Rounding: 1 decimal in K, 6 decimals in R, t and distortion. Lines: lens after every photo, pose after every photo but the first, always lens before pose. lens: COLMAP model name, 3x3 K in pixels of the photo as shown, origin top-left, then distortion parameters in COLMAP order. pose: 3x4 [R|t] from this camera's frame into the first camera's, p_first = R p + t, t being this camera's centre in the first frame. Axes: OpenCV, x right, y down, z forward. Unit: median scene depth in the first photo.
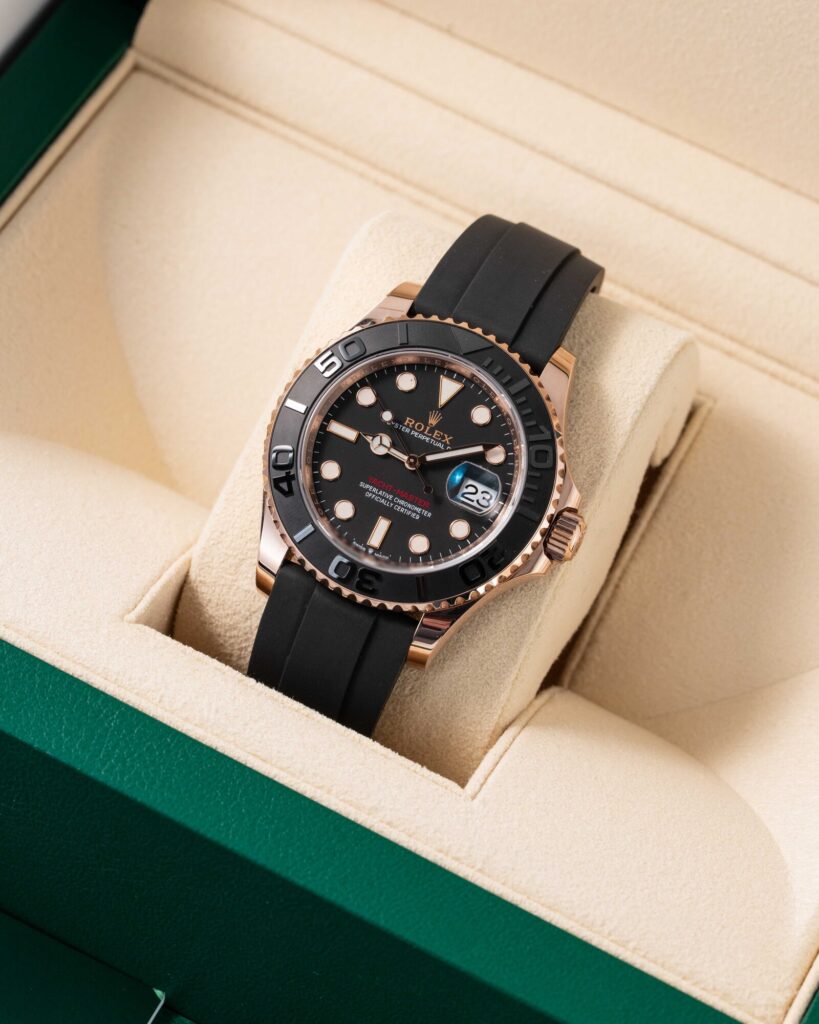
lens RADIAL K [[4164.3, 0, 409.5], [0, 4164.3, 512.0], [0, 0, 1]] dist [-0.045545, -0.120065]
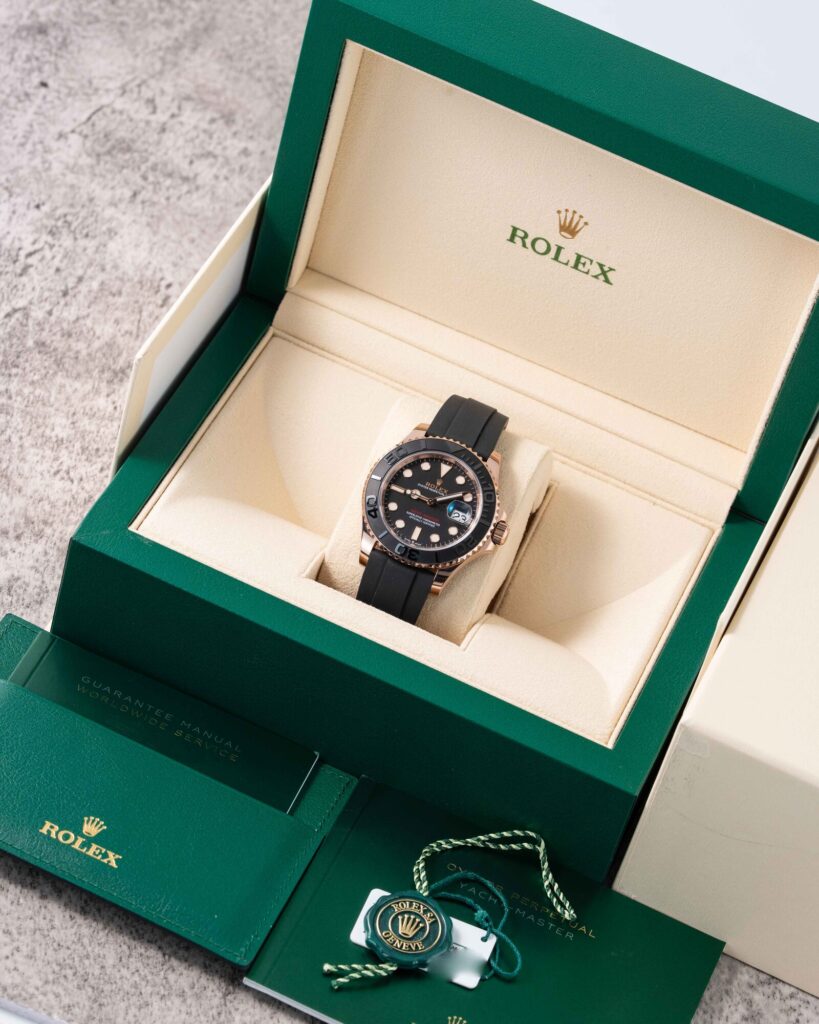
lens RADIAL K [[4164.3, 0, 409.5], [0, 4164.3, 512.0], [0, 0, 1]] dist [-0.045545, -0.120065]
pose [[0.995595, -0.018772, 0.091857, -0.211964], [0.028357, 0.994153, -0.104189, 0.221786], [-0.089364, 0.106335, 0.990306, -1.175012]]
